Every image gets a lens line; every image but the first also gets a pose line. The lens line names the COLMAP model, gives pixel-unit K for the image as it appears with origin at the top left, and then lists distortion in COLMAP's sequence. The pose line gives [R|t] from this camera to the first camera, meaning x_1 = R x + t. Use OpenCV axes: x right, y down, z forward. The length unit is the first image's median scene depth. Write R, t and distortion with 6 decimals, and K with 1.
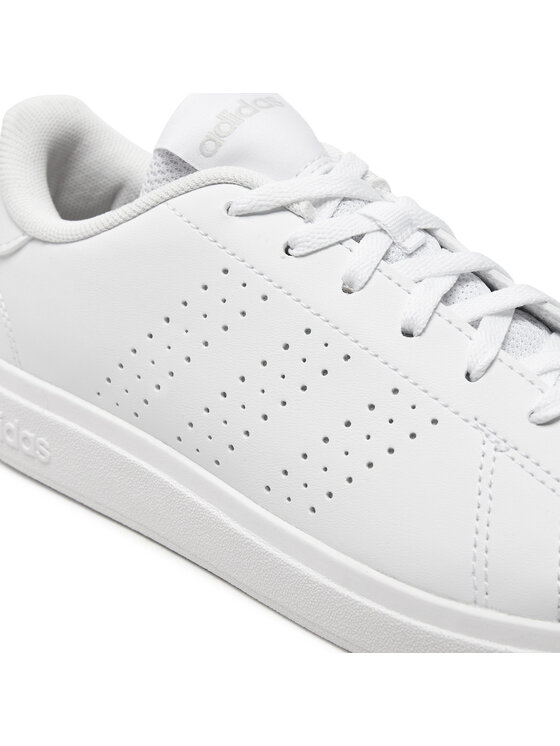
lens RADIAL K [[1528.9, 0, 276.6], [0, 1528.9, 368.6], [0, 0, 1]] dist [-0.068813, 0.000000]
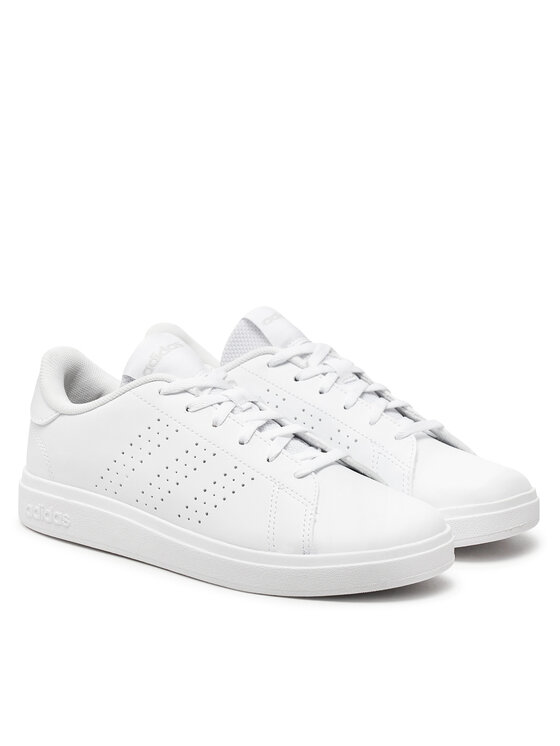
lens RADIAL K [[2978.8, 0, 280.4], [0, 2978.8, 373.0], [0, 0, 1]] dist [-0.842510, 0.000000]
pose [[0.999627, -0.009519, 0.025600, 0.031440], [0.014612, 0.978269, -0.206823, 0.743476], [-0.023074, 0.207120, 0.978043, -3.128654]]
